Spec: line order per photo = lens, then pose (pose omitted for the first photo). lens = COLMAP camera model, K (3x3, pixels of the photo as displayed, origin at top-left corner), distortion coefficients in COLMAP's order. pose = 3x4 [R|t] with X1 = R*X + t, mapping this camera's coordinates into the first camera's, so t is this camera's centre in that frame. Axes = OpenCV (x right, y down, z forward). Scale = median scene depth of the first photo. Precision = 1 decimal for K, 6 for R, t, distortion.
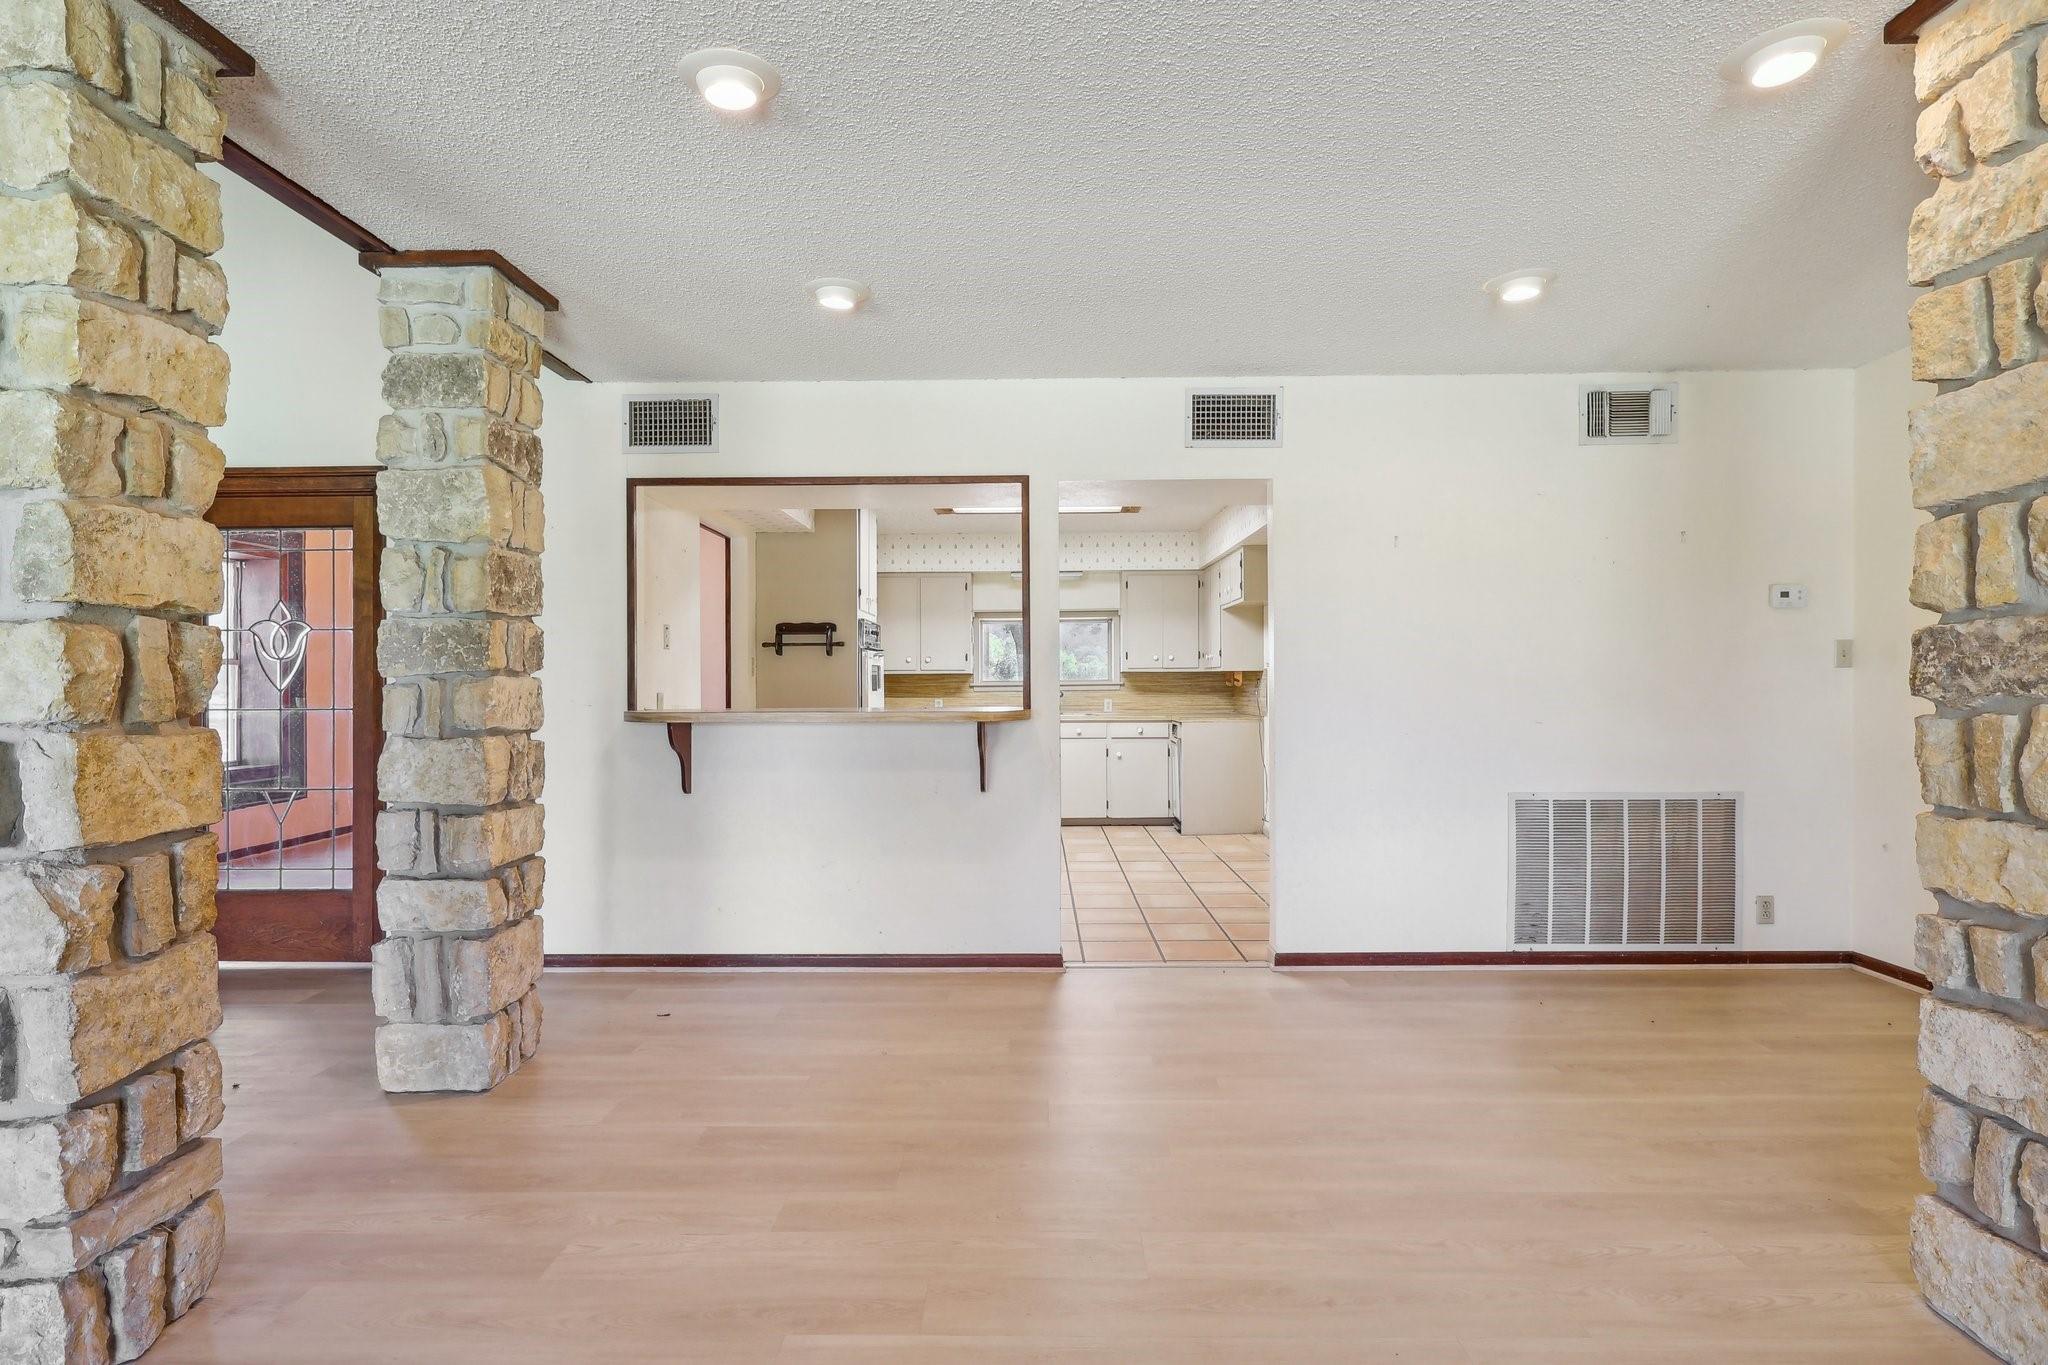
lens RADIAL K [[1025.4, 0, 1020.8], [0, 1025.4, 689.8], [0, 0, 1]] dist [0.005828, -0.001758]
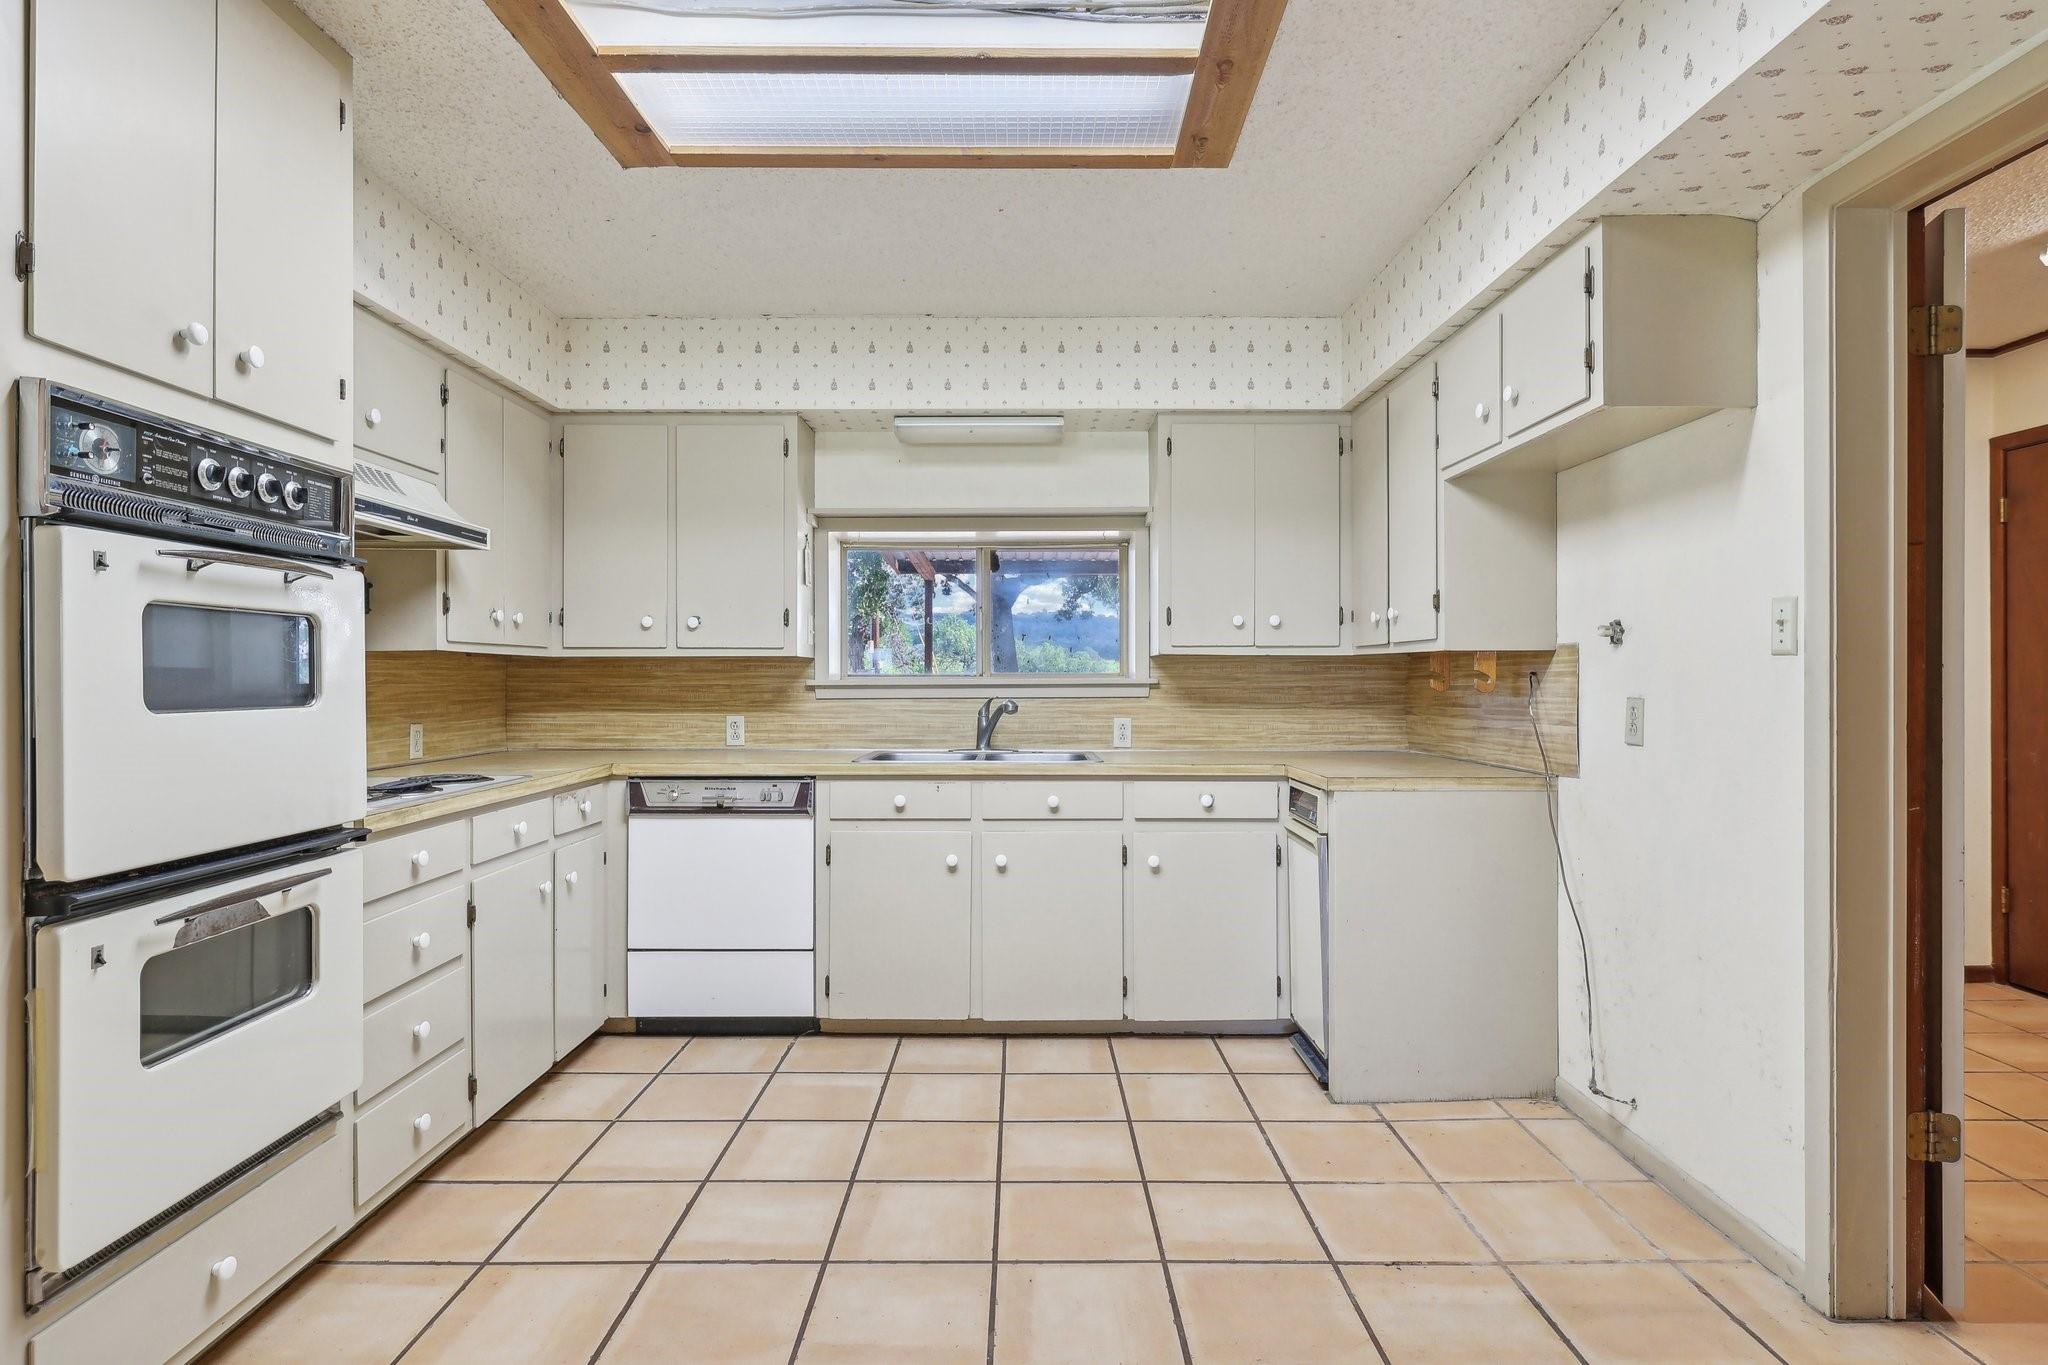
lens RADIAL K [[1067.6, 0, 1024.0], [0, 1067.6, 682.5], [0, 0, 1]] dist [0.000081, 0.000354]
pose [[0.999756, 0.005271, 0.021449, 0.071514], [-0.005170, 0.999975, -0.004755, -0.008219], [-0.021473, 0.004643, 0.999759, 1.167449]]
